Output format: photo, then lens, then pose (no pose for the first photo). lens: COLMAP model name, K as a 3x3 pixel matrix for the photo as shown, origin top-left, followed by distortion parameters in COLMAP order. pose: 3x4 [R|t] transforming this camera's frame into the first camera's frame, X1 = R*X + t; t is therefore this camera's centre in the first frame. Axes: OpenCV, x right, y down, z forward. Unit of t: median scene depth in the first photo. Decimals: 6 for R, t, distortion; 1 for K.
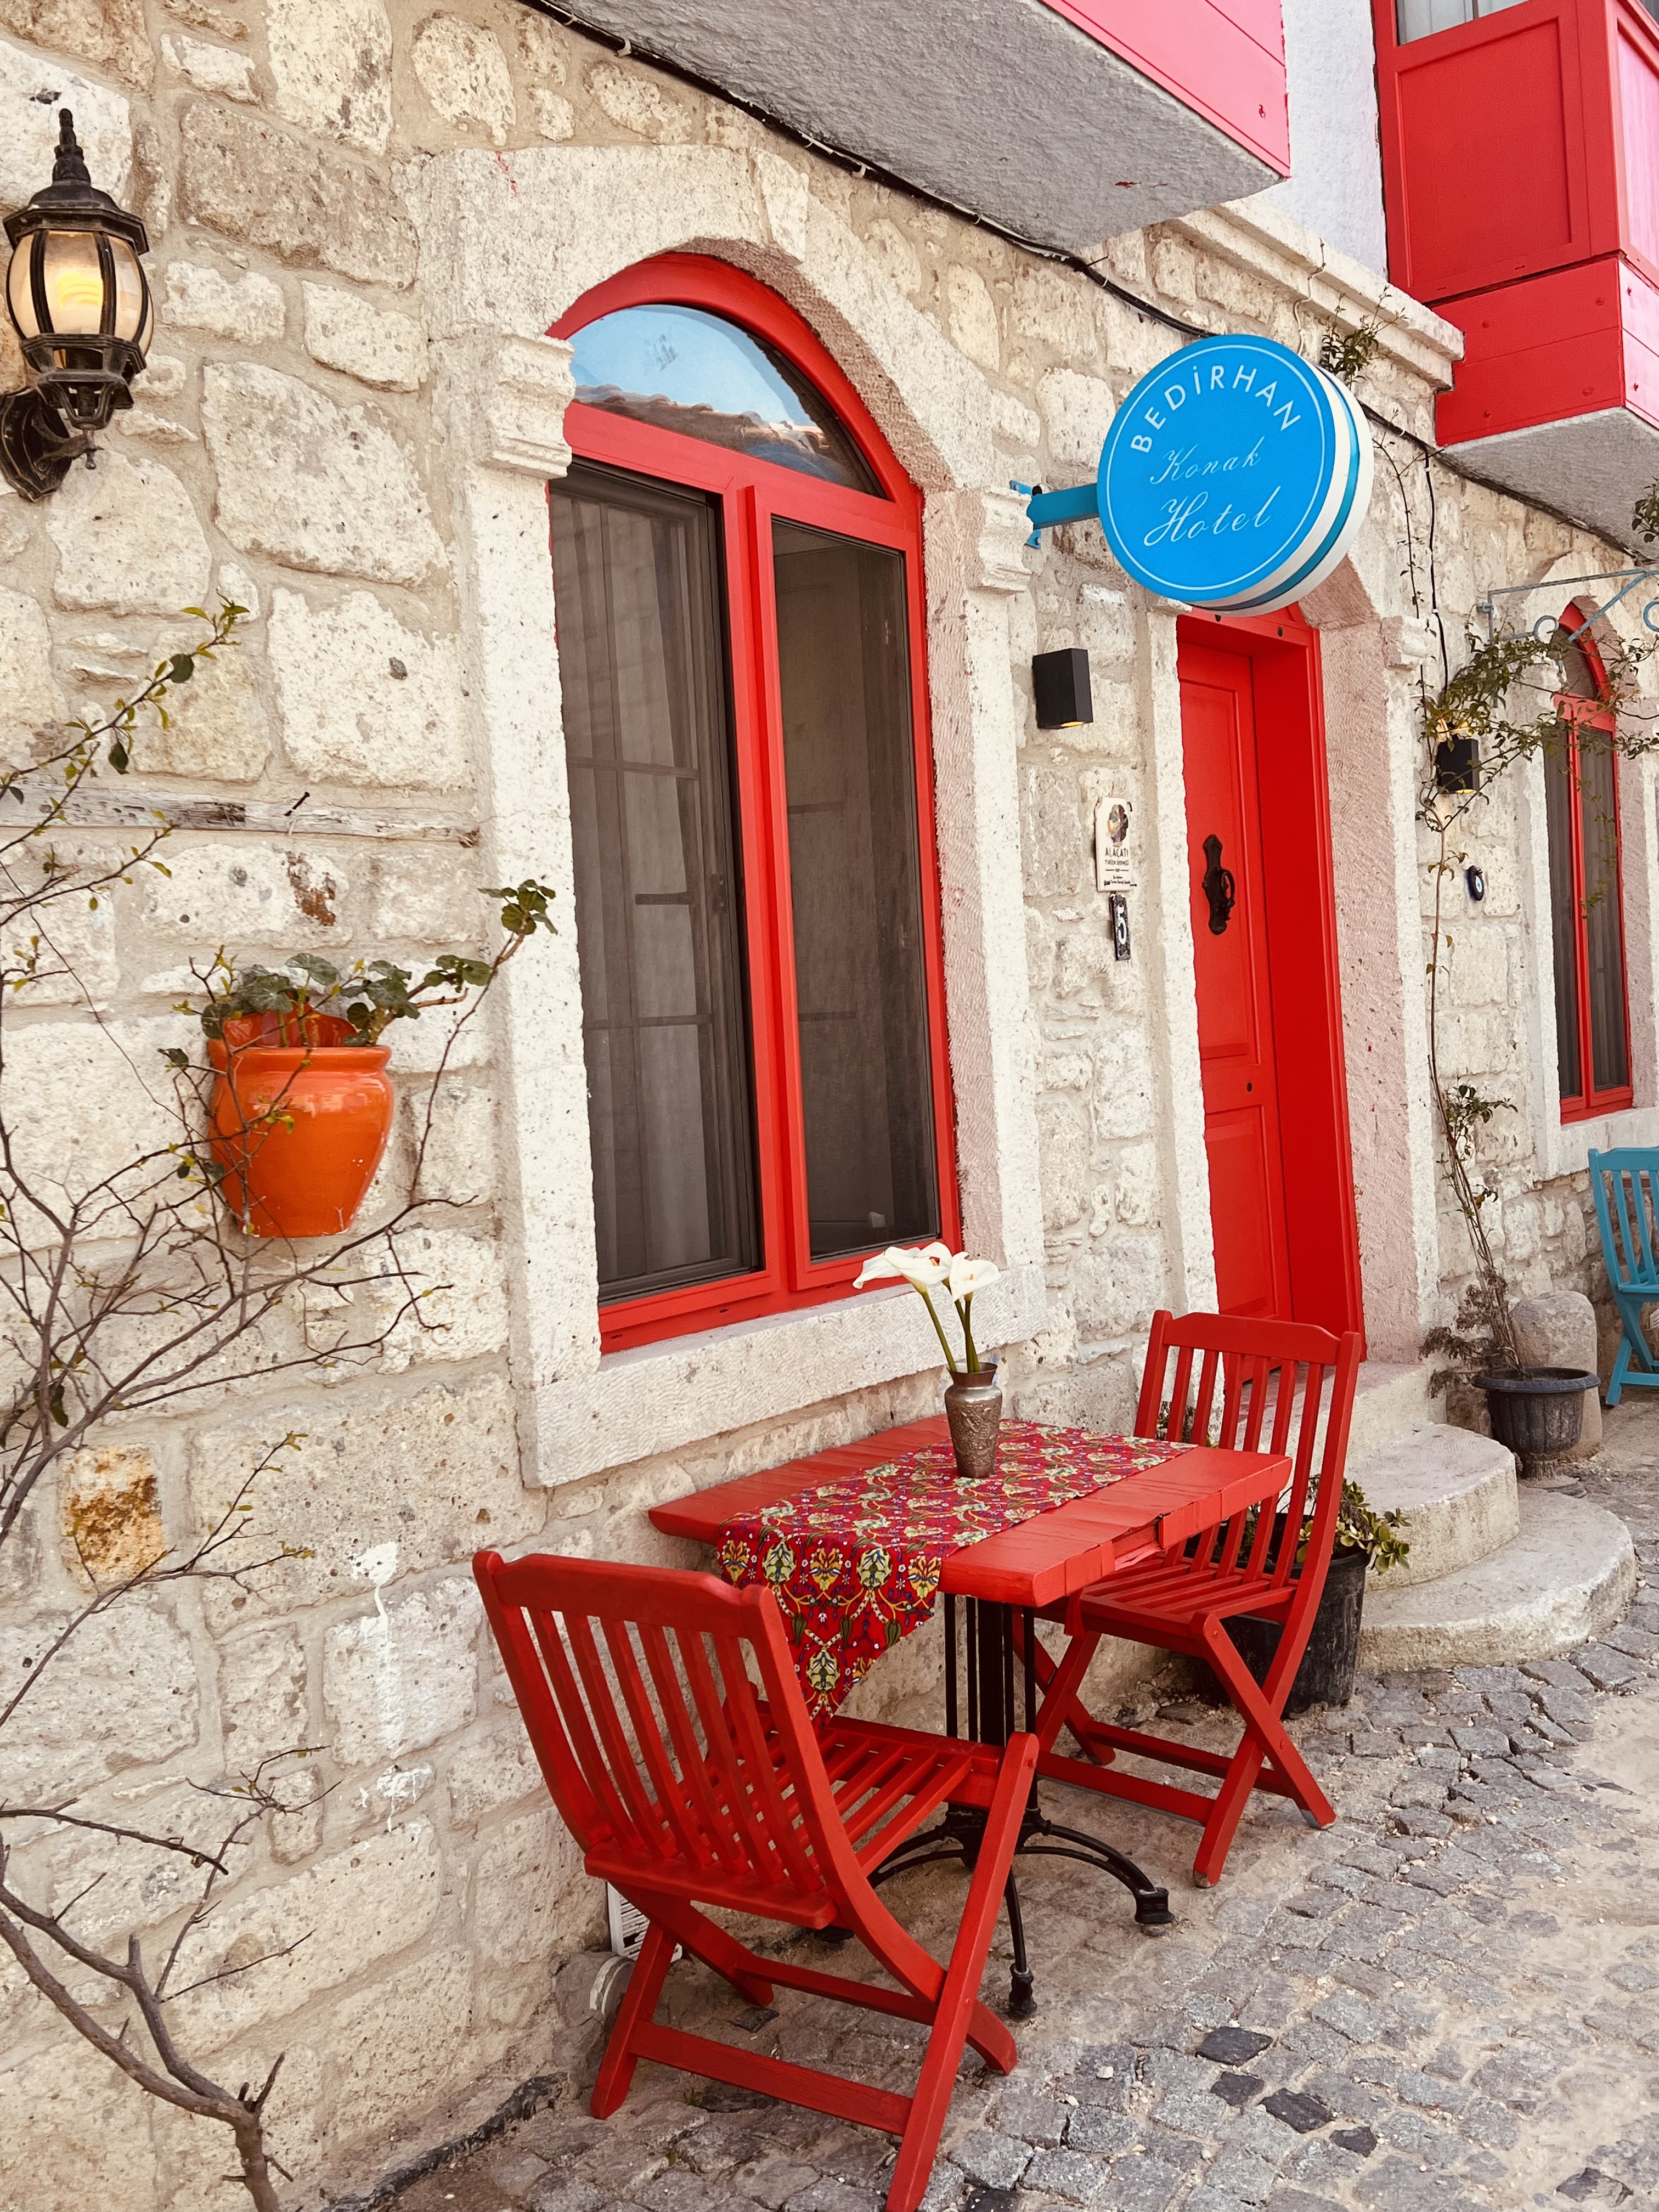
lens RADIAL K [[2097.7, 0, 825.9], [0, 2097.7, 1100.6], [0, 0, 1]] dist [0.033926, 0.000000]
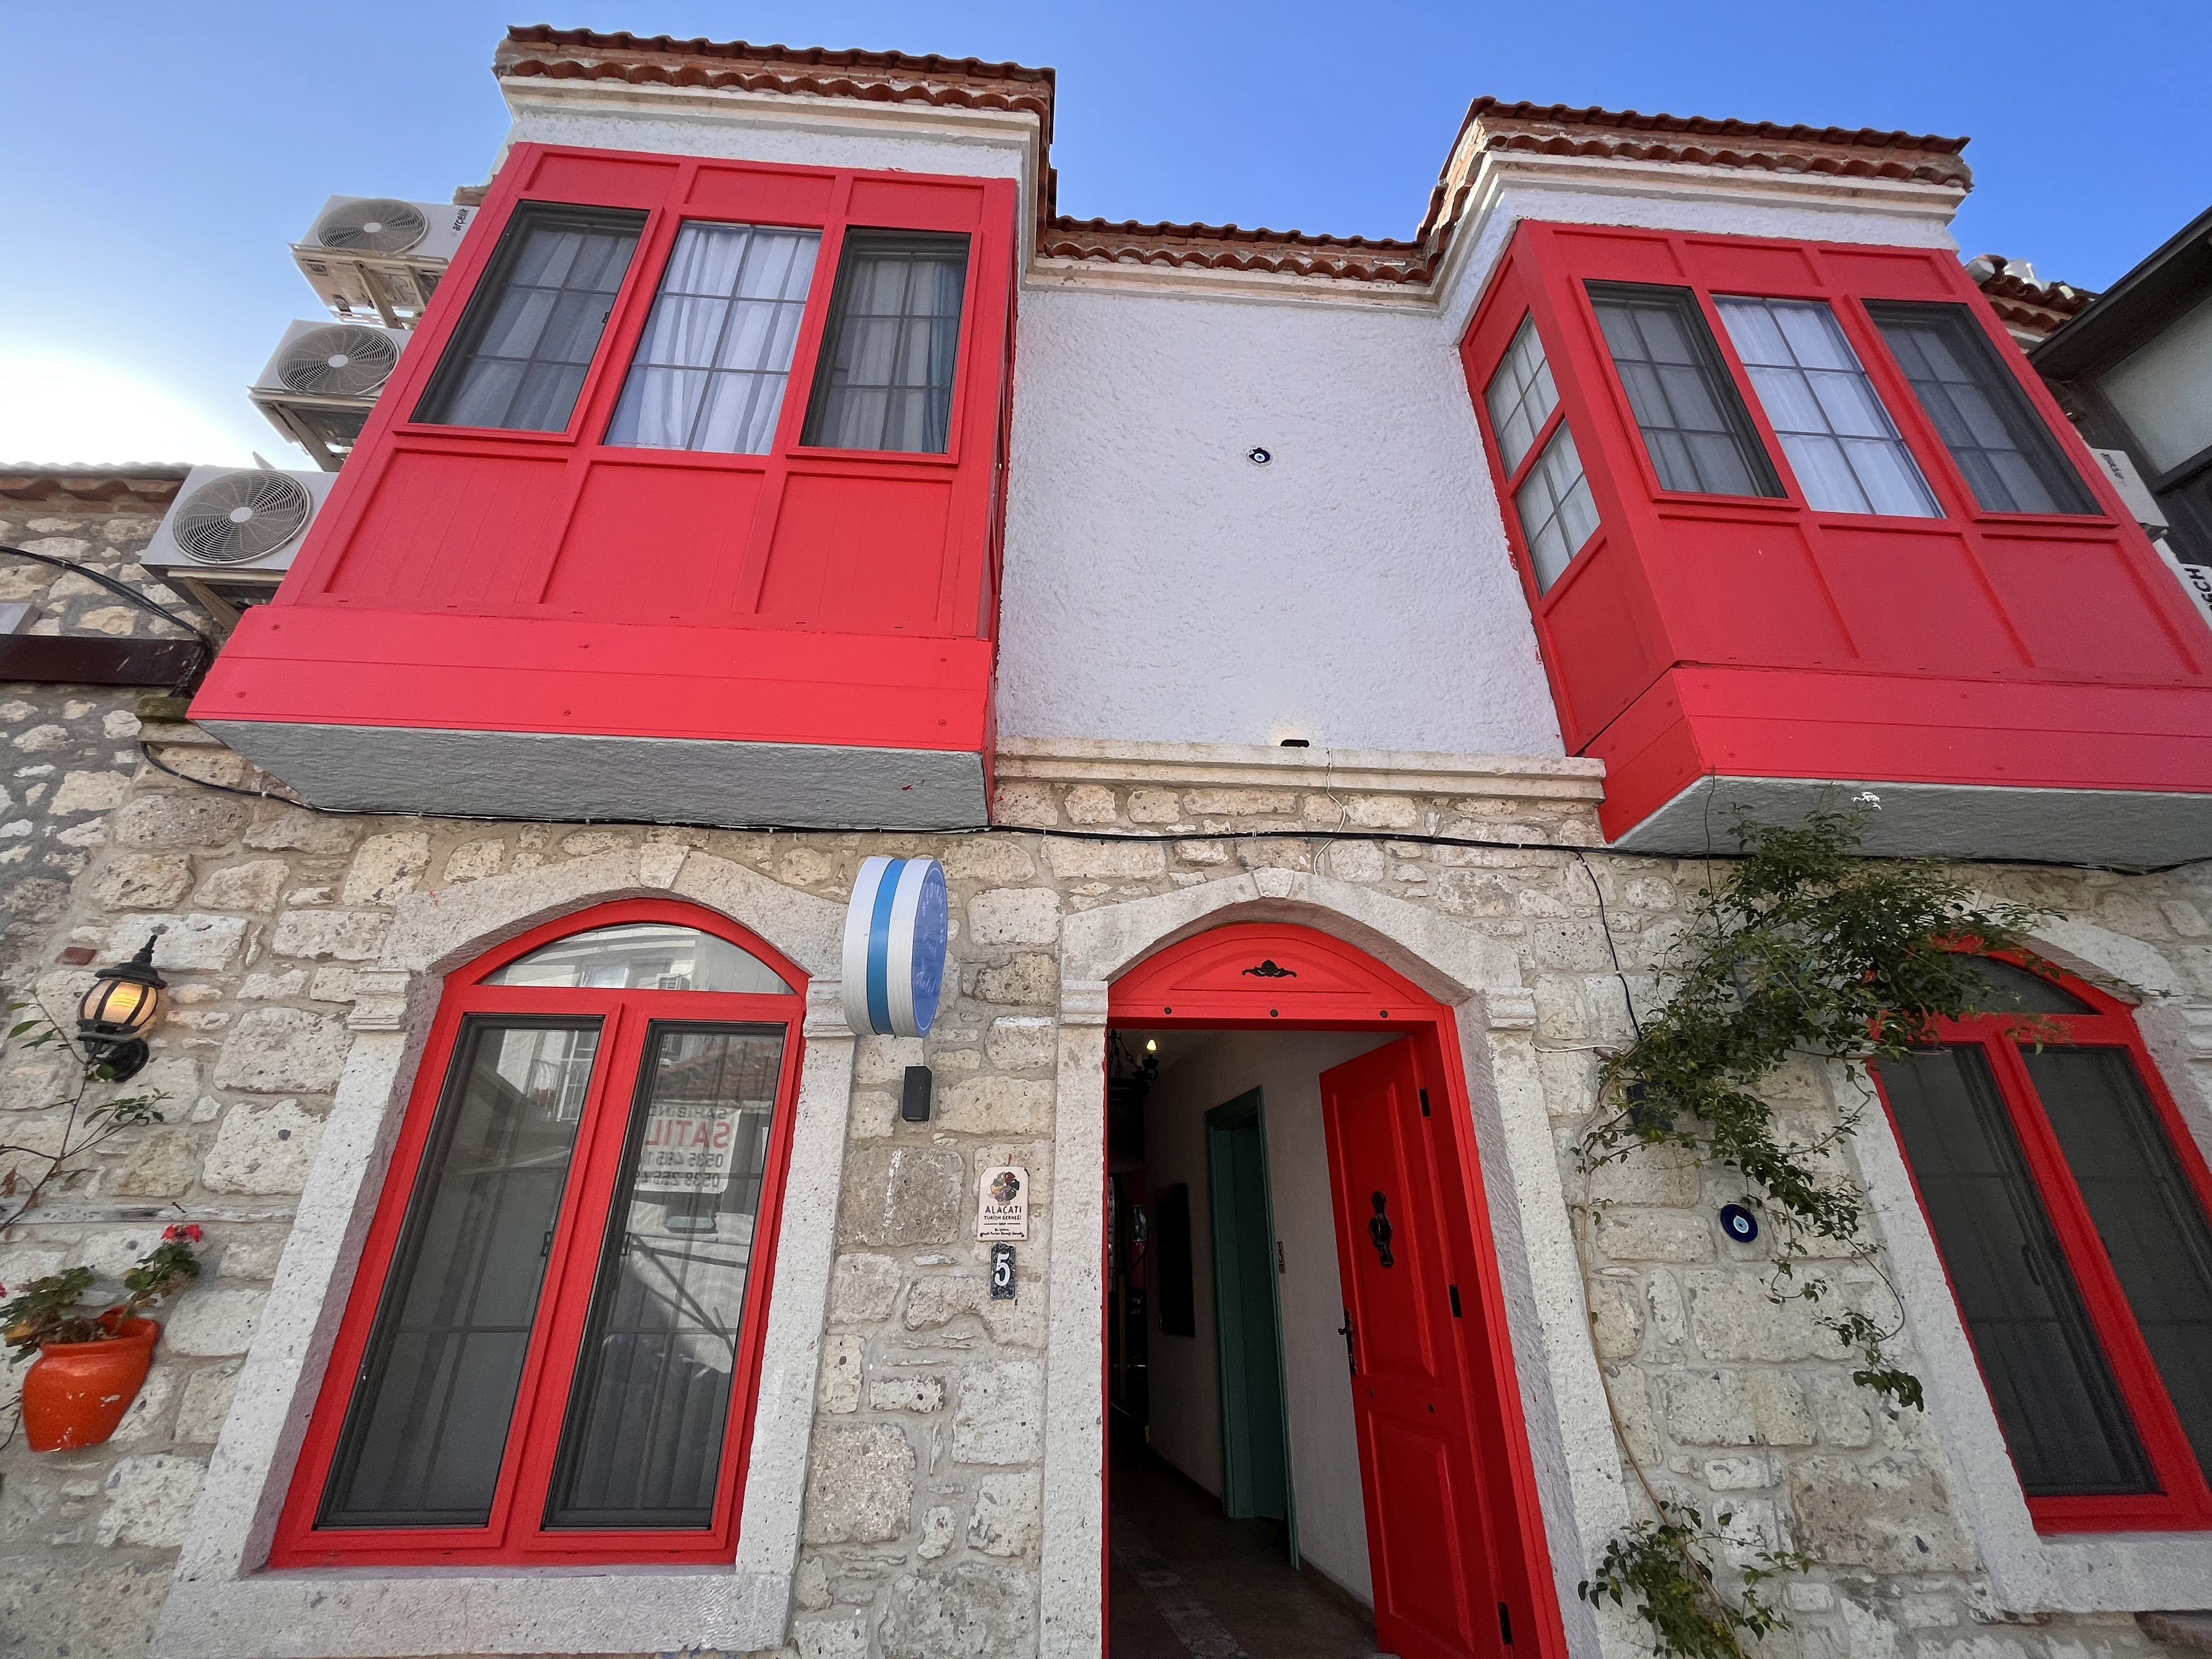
lens RADIAL K [[908.8, 0, 1102.1], [0, 908.8, 821.9], [0, 0, 1]] dist [0.003299, -0.001509]
pose [[0.639984, -0.279504, -0.715750, 0.854295], [-0.069907, 0.906453, -0.416481, -0.134178], [0.765202, 0.316577, 0.560576, 0.817985]]
